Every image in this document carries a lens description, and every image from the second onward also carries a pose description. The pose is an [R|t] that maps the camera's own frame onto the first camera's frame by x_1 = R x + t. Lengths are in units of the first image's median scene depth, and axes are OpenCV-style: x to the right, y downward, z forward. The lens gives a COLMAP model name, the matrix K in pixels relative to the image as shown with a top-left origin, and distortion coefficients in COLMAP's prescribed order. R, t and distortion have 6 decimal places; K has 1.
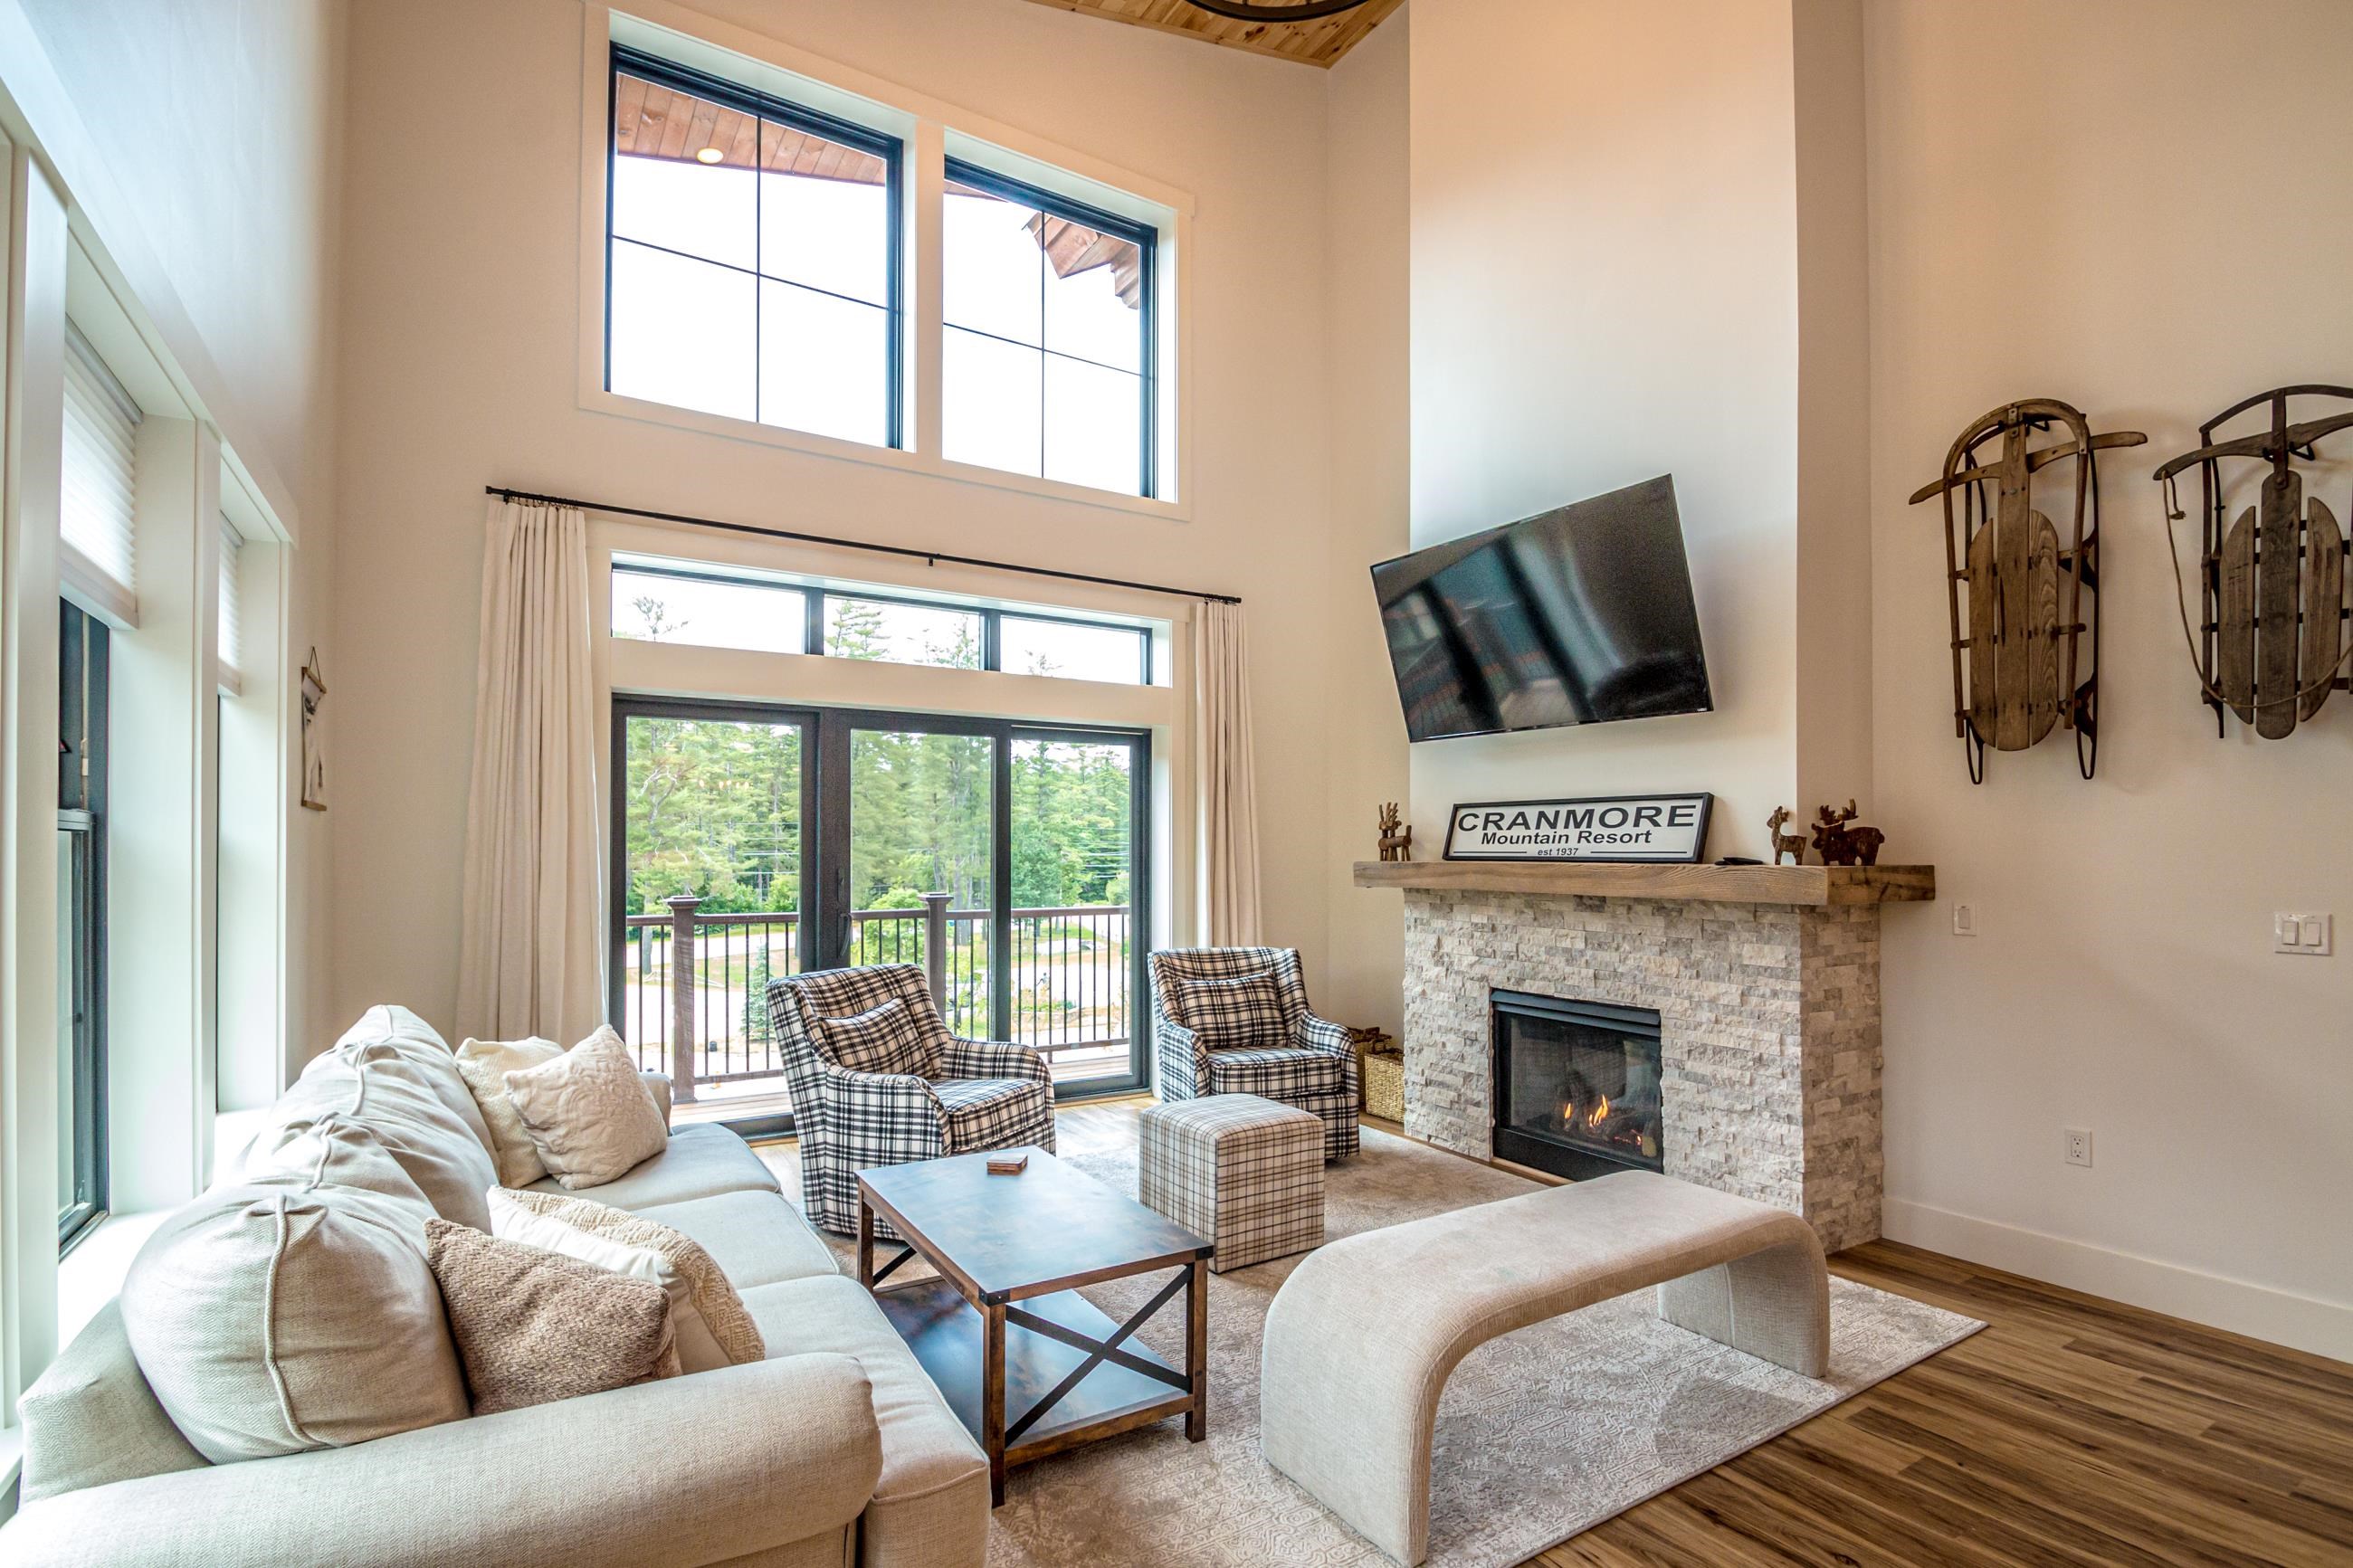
lens RADIAL K [[1116.9, 0, 1179.9], [0, 1116.9, 842.3], [0, 0, 1]] dist [0.001664, -0.010026]
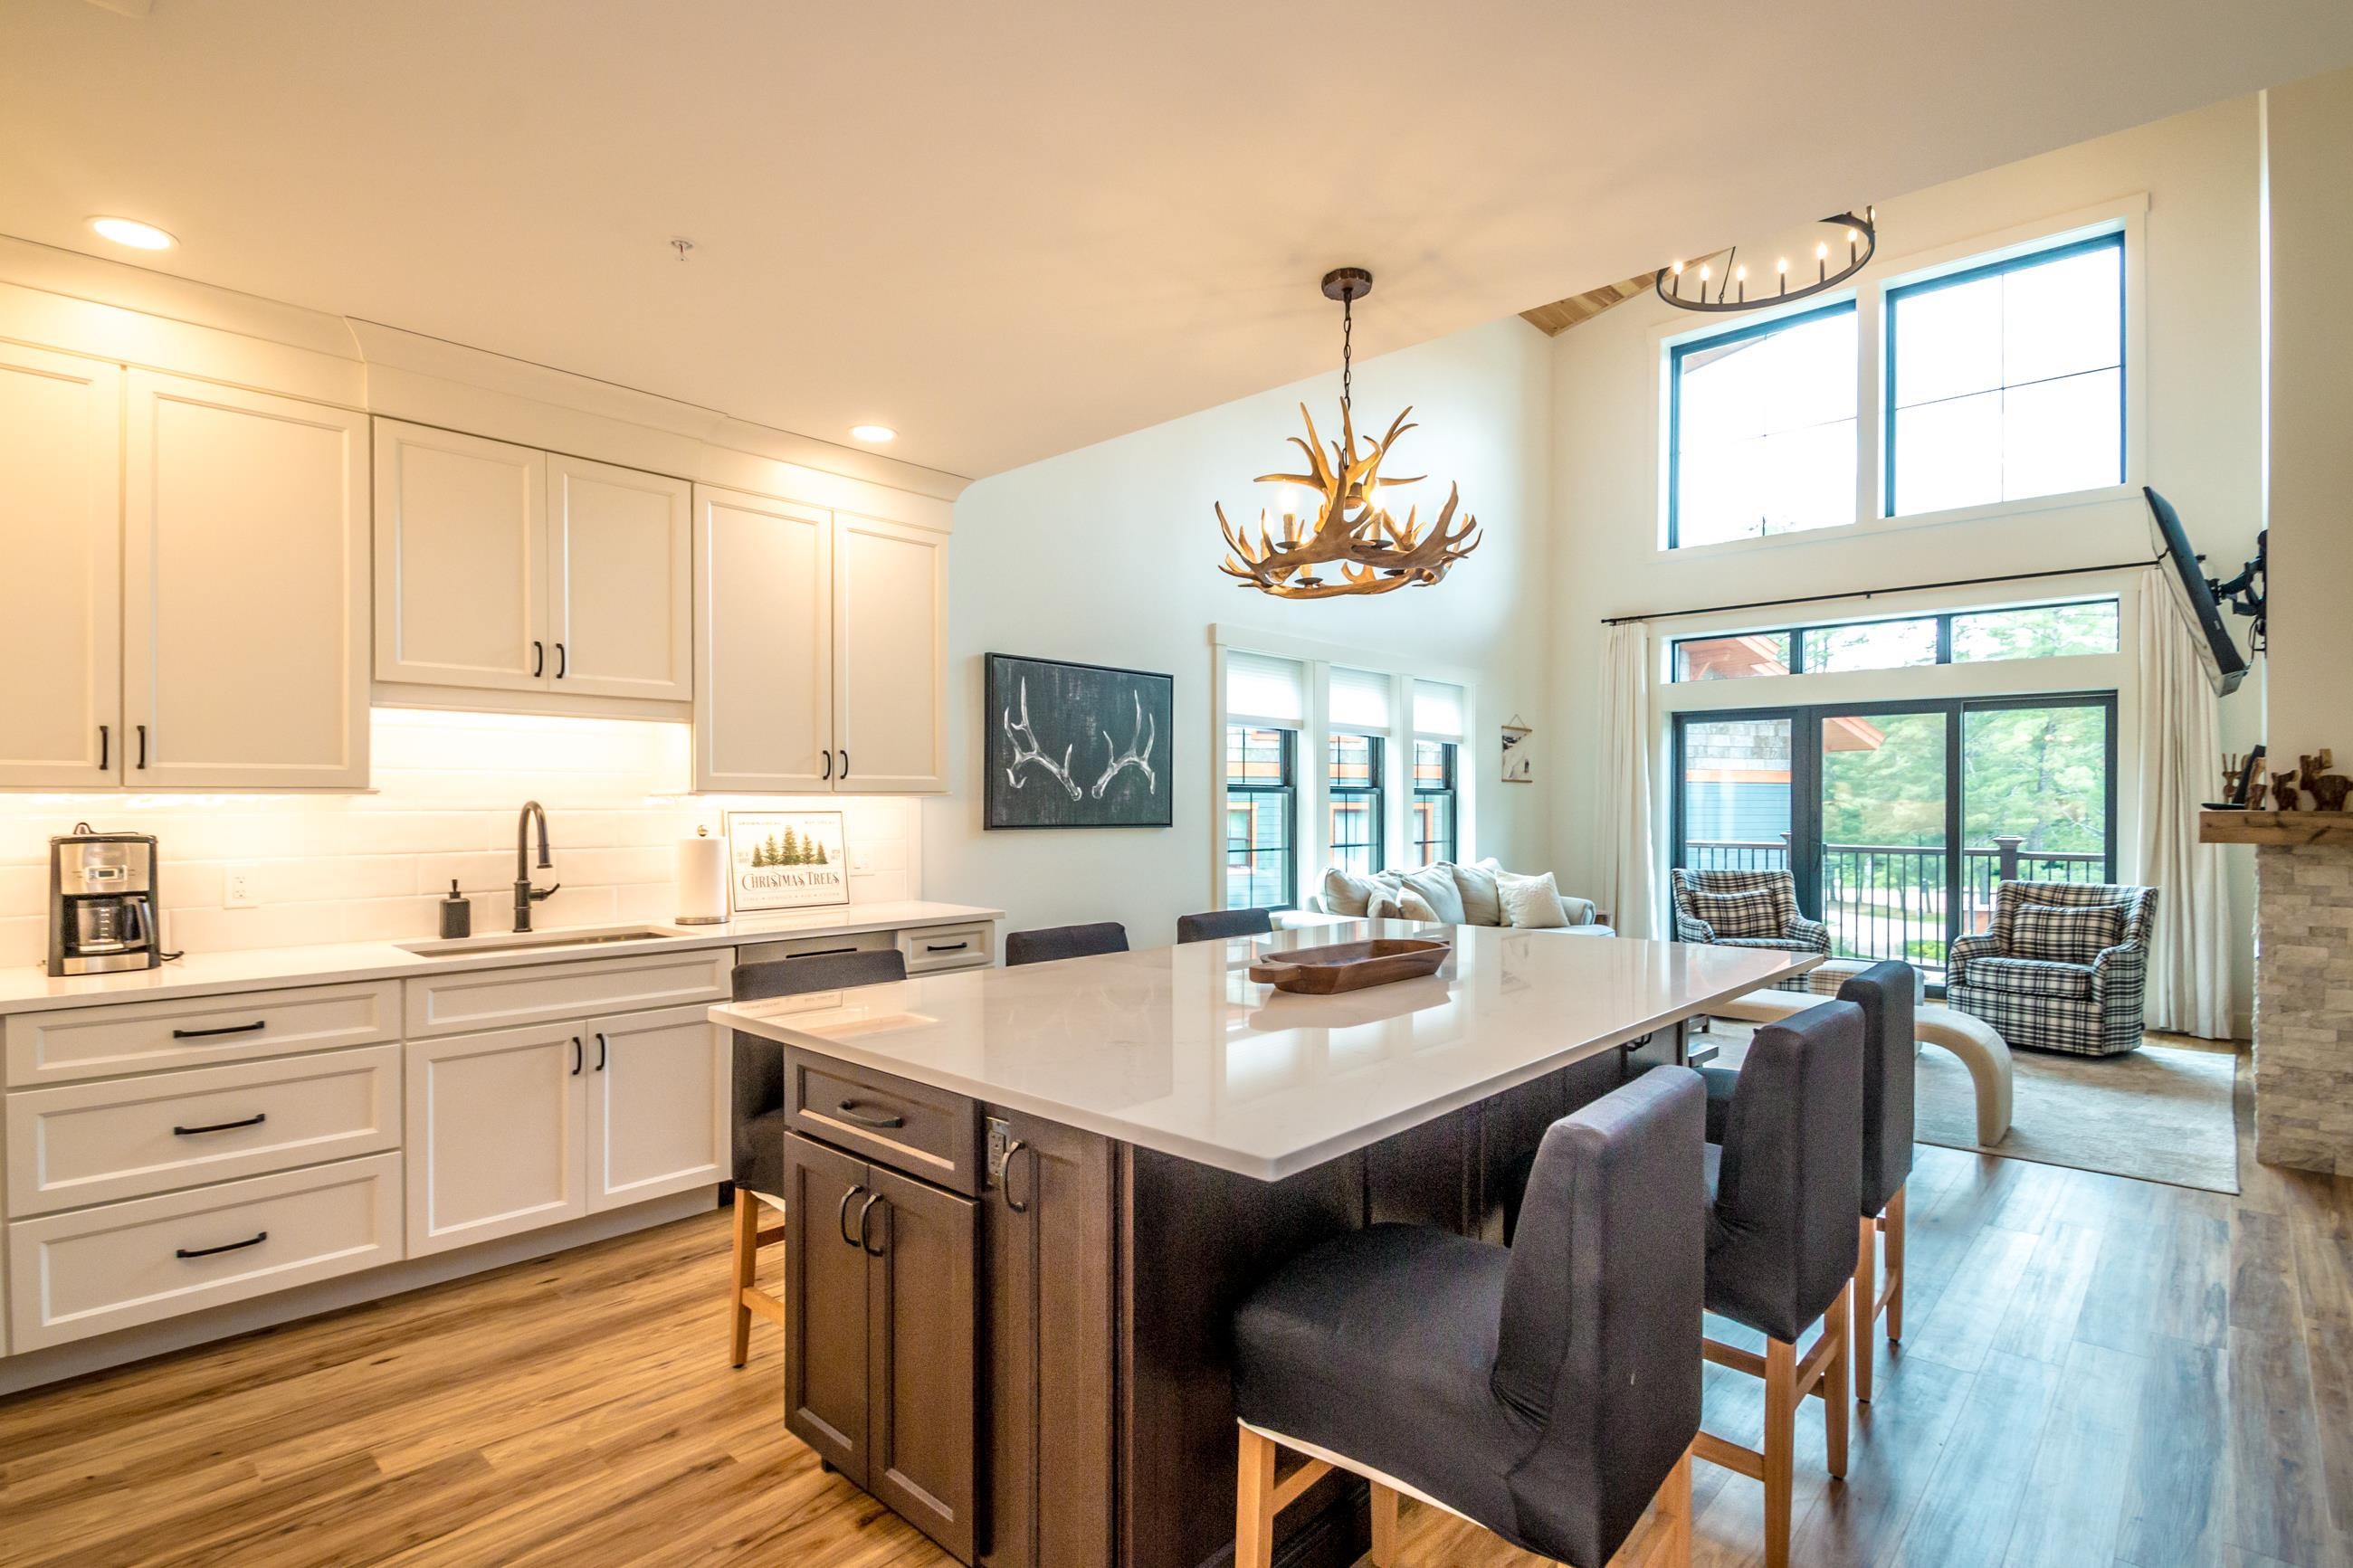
lens RADIAL K [[1121.1, 0, 1173.1], [0, 1121.1, 806.3], [0, 0, 1]] dist [0.001404, -0.010887]
pose [[0.255856, 0.002511, -0.966712, 0.883950], [0.003504, 0.999988, 0.003524, 0.007195], [0.966709, -0.004289, 0.255844, -0.210184]]
